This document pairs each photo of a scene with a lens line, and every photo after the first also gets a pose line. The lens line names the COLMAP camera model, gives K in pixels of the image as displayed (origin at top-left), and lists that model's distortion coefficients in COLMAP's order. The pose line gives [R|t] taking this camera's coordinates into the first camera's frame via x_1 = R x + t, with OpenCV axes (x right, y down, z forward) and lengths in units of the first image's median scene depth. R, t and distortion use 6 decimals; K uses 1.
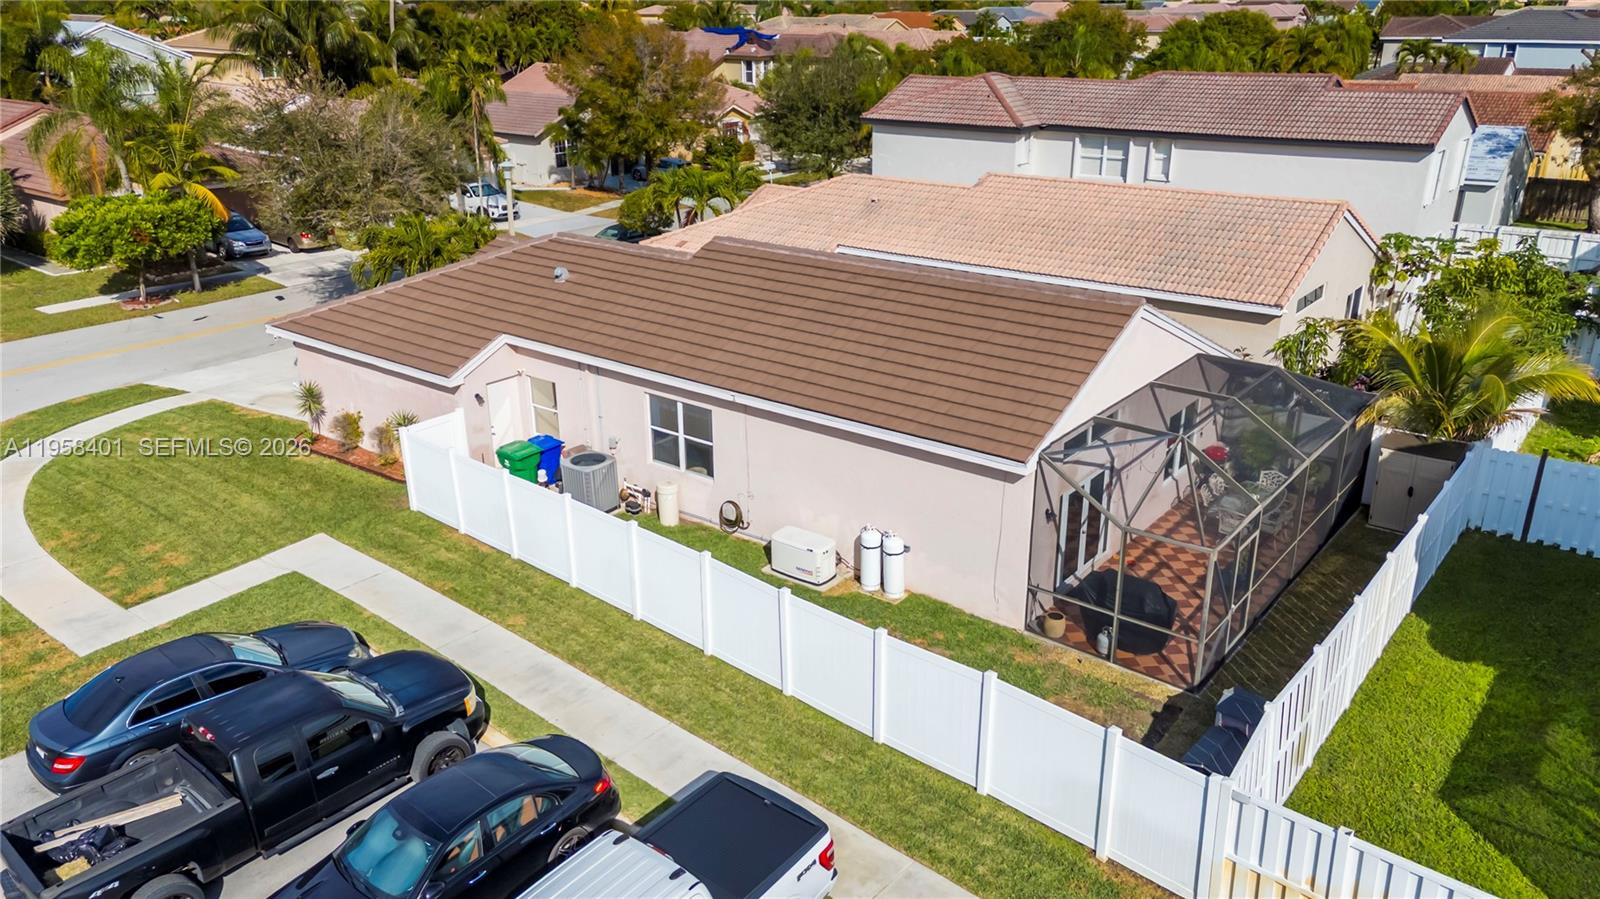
lens RADIAL K [[1163.4, 0, 800.0], [0, 1163.4, 449.5], [0, 0, 1]] dist [0.075414, 0.002330]
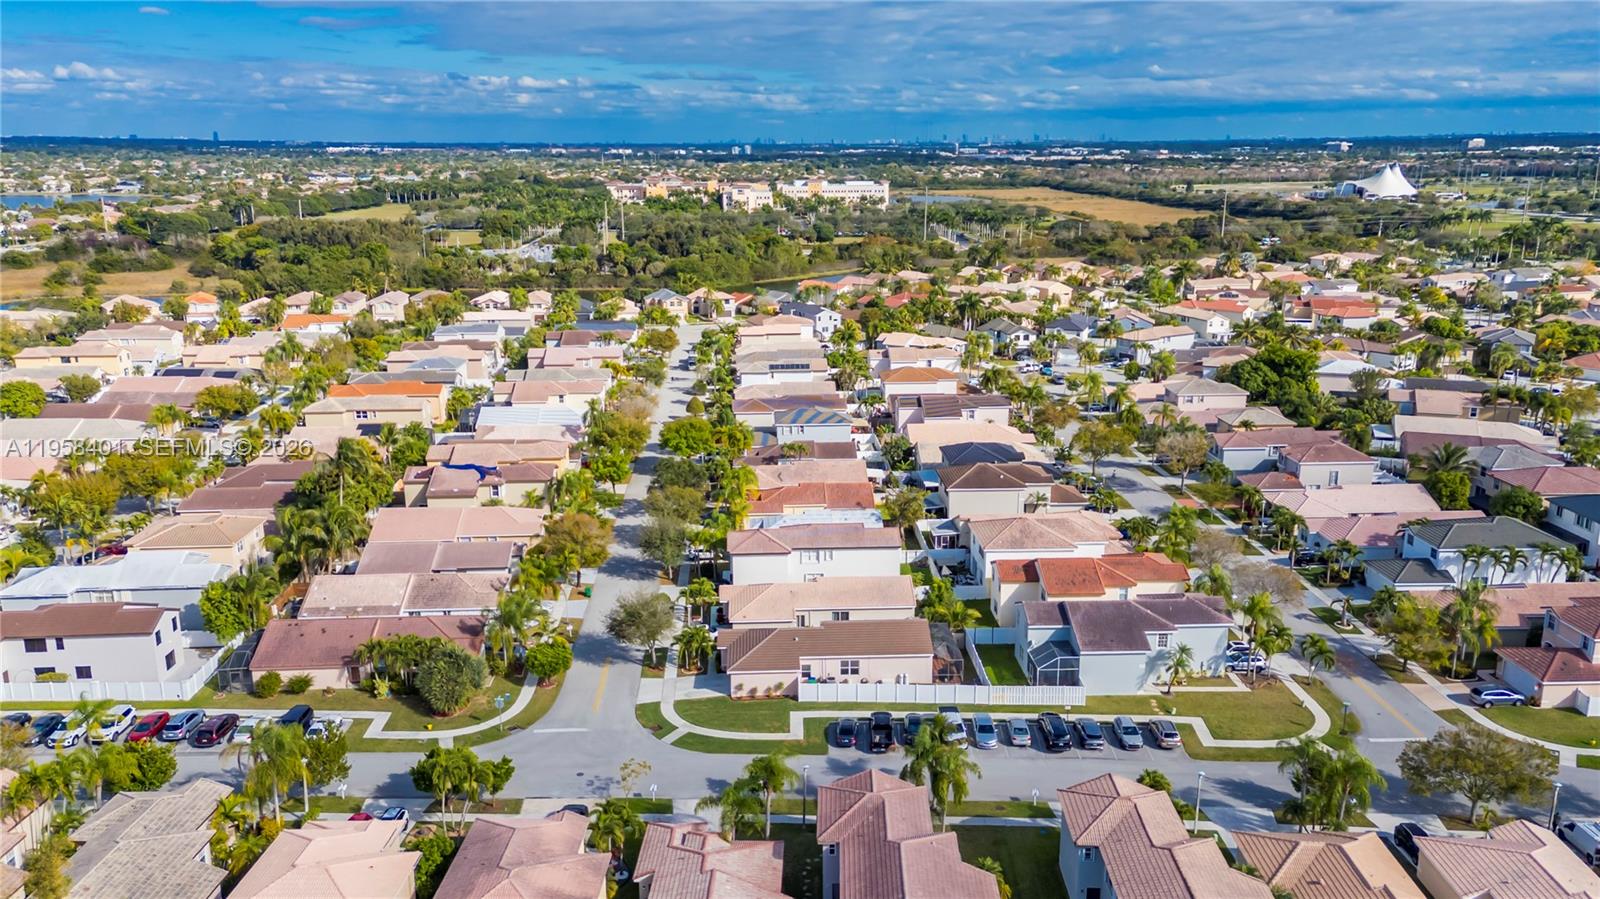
lens RADIAL K [[1209.7, 0, 800.0], [0, 1209.7, 449.5], [0, 0, 1]] dist [0.079801, -0.002887]
pose [[0.768981, -0.156087, 0.619923, -3.159457], [0.233258, 0.971384, -0.044765, -0.696373], [-0.595196, 0.179025, 0.783385, -2.873799]]
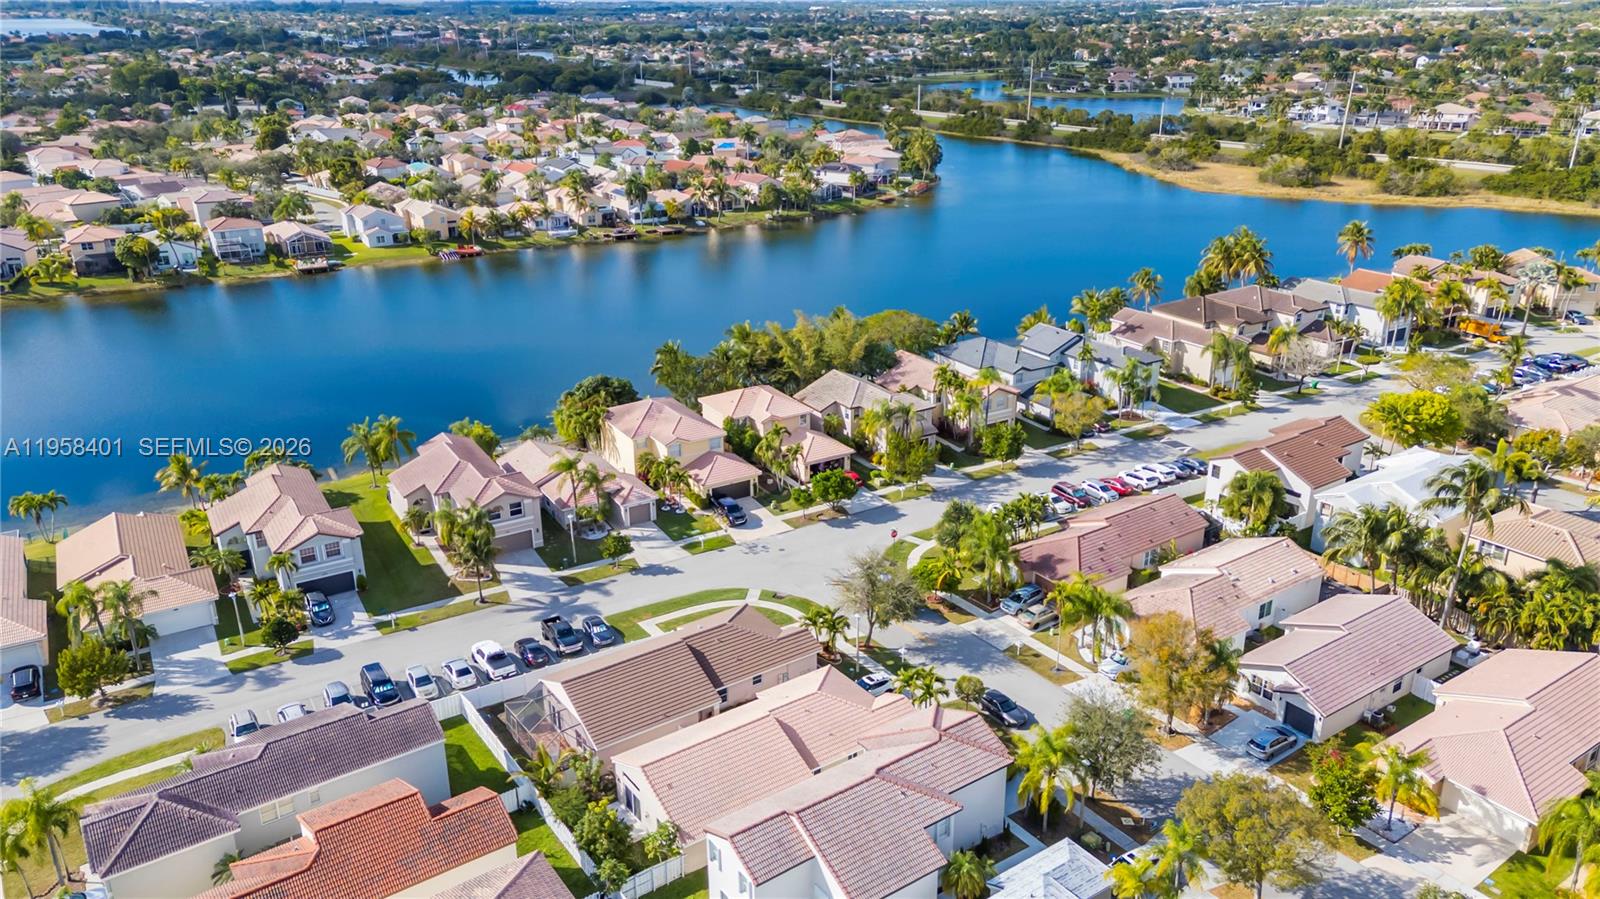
lens RADIAL K [[1197.5, 0, 829.9], [0, 1197.5, 450.0], [0, 0, 1]] dist [0.069715, -0.005040]
pose [[-0.283066, 0.357109, -0.890139, 3.105048], [-0.340923, 0.830020, 0.441405, -2.657132], [0.896463, 0.428416, -0.113203, 1.750049]]
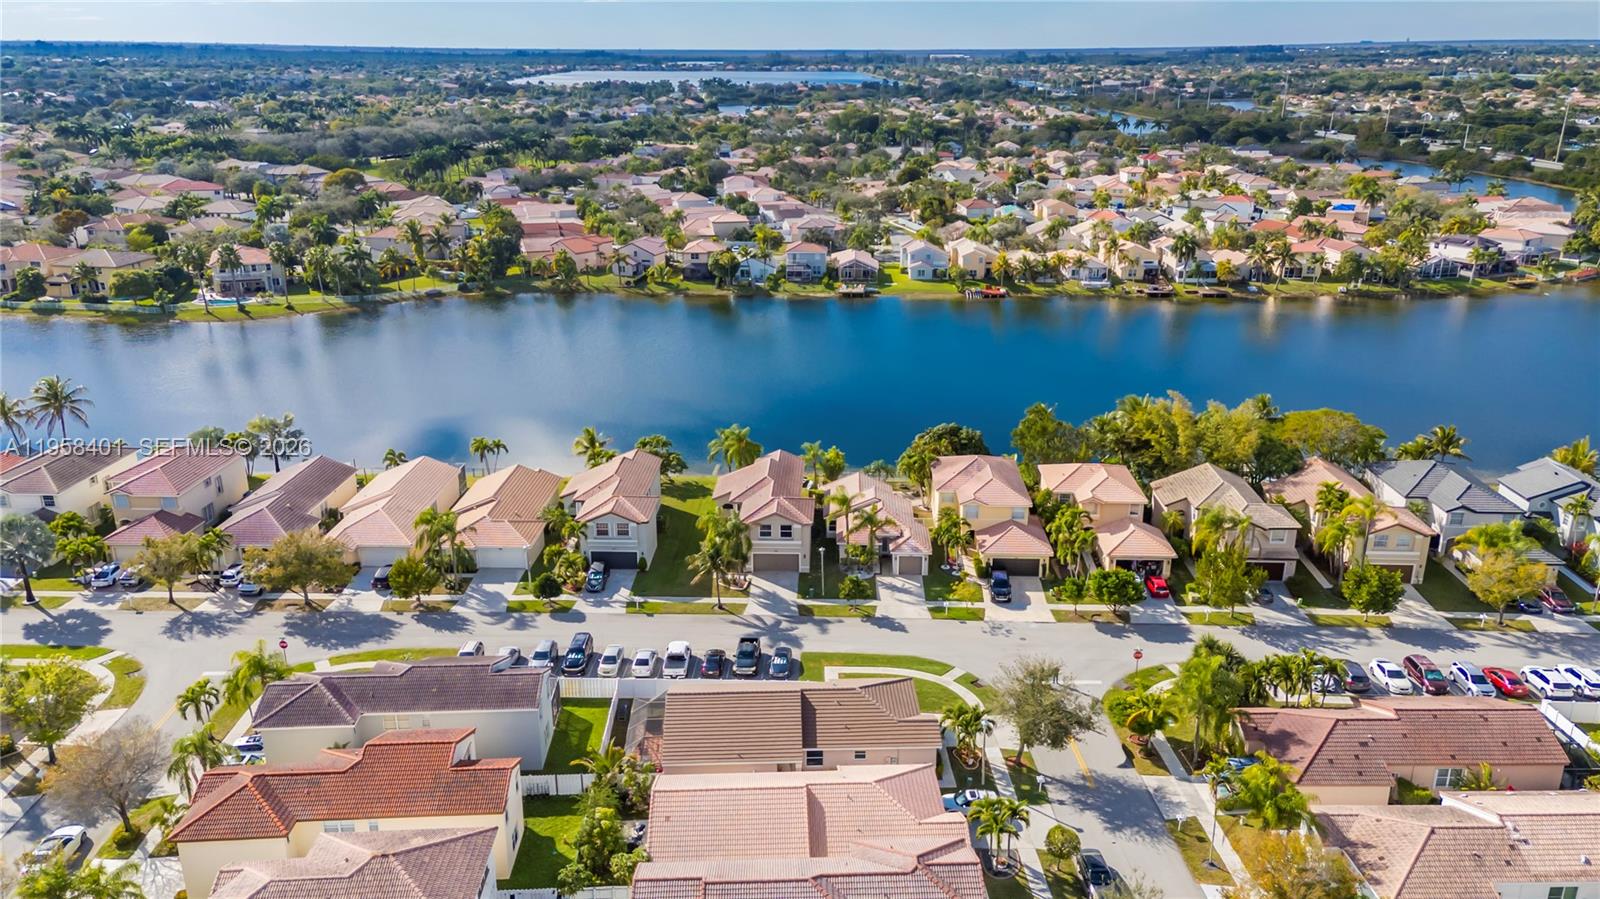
lens RADIAL K [[1214.5, 0, 800.0], [0, 1214.5, 449.5], [0, 0, 1]] dist [0.078332, 0.000061]
pose [[-0.772072, 0.216545, -0.597506, 2.123963], [-0.218930, 0.791996, 0.569923, -3.095718], [0.596636, 0.570834, -0.564069, 2.927277]]
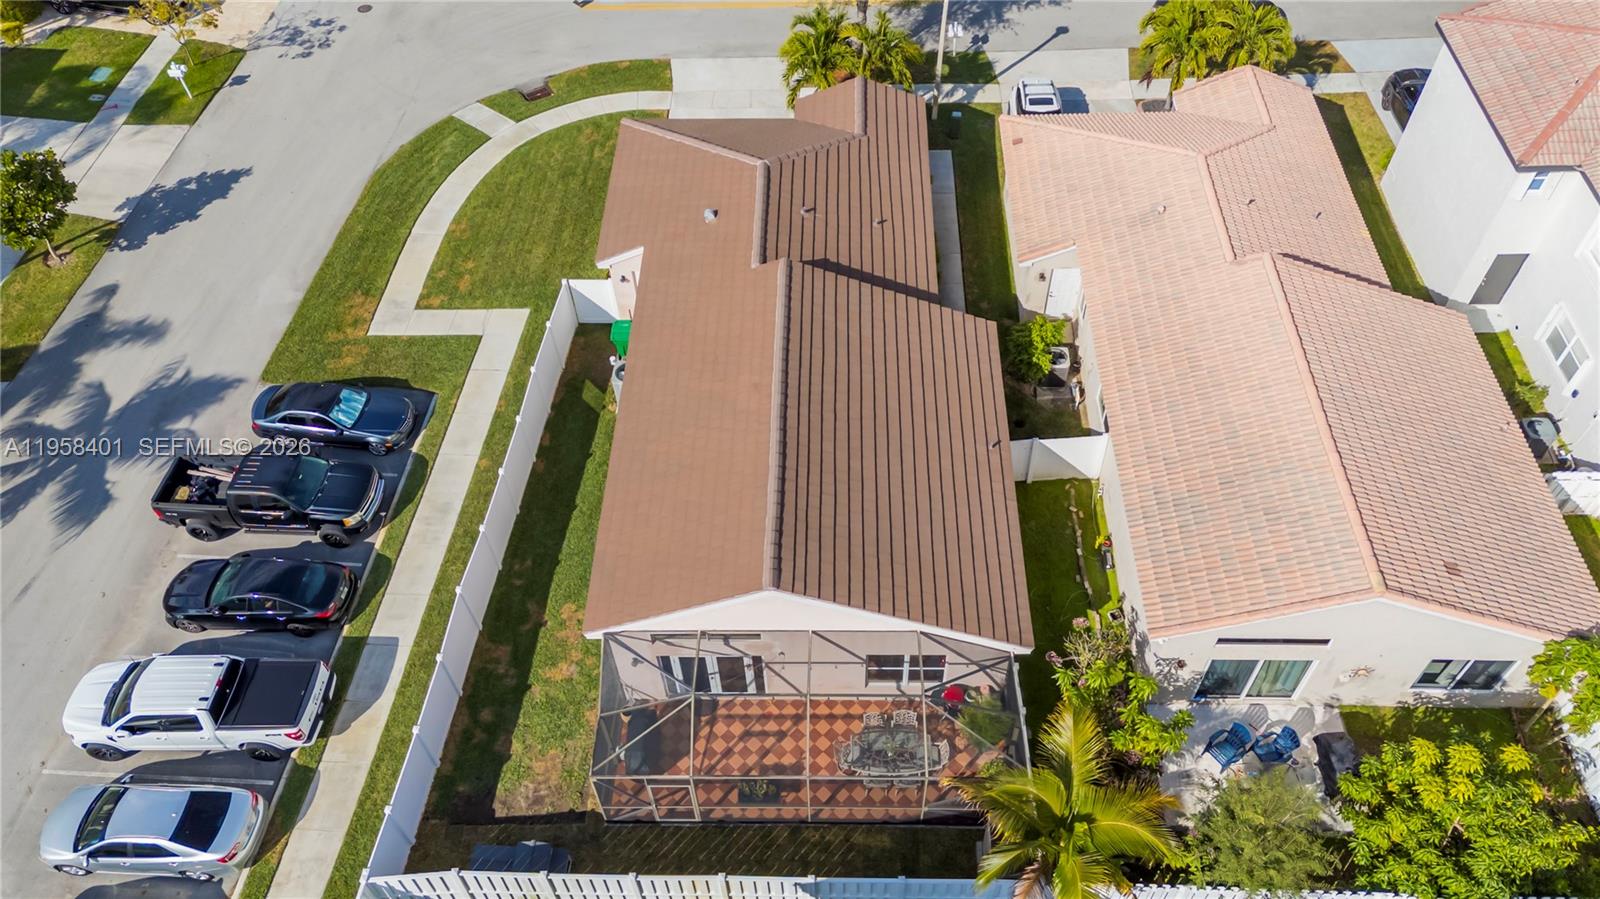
lens RADIAL K [[1163.4, 0, 800.0], [0, 1163.4, 449.5], [0, 0, 1]] dist [0.075414, 0.002330]
pose [[0.596124, 0.622693, -0.506842, 0.716818], [-0.272089, 0.750595, 0.602142, -0.833574], [0.755383, -0.221045, 0.616876, 0.292362]]
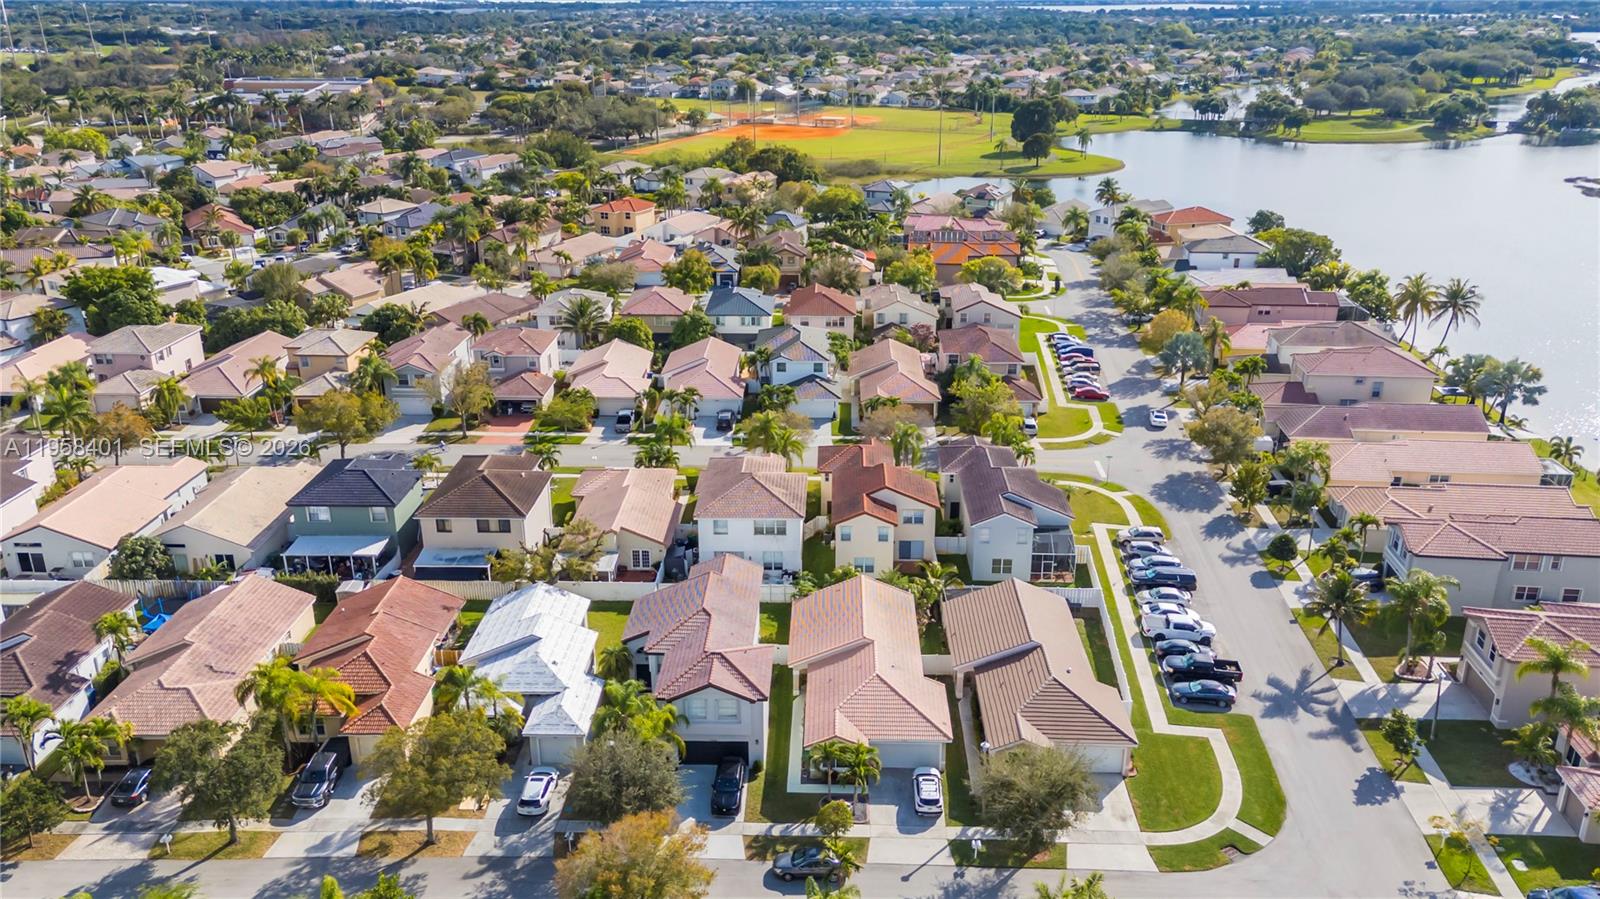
lens RADIAL K [[1214.5, 0, 800.0], [0, 1214.5, 449.5], [0, 0, 1]] dist [0.078332, 0.000061]
pose [[-0.589388, -0.279579, 0.757930, -2.380407], [0.293273, 0.800151, 0.523211, -2.894673], [-0.752737, 0.530655, -0.389606, 2.849286]]
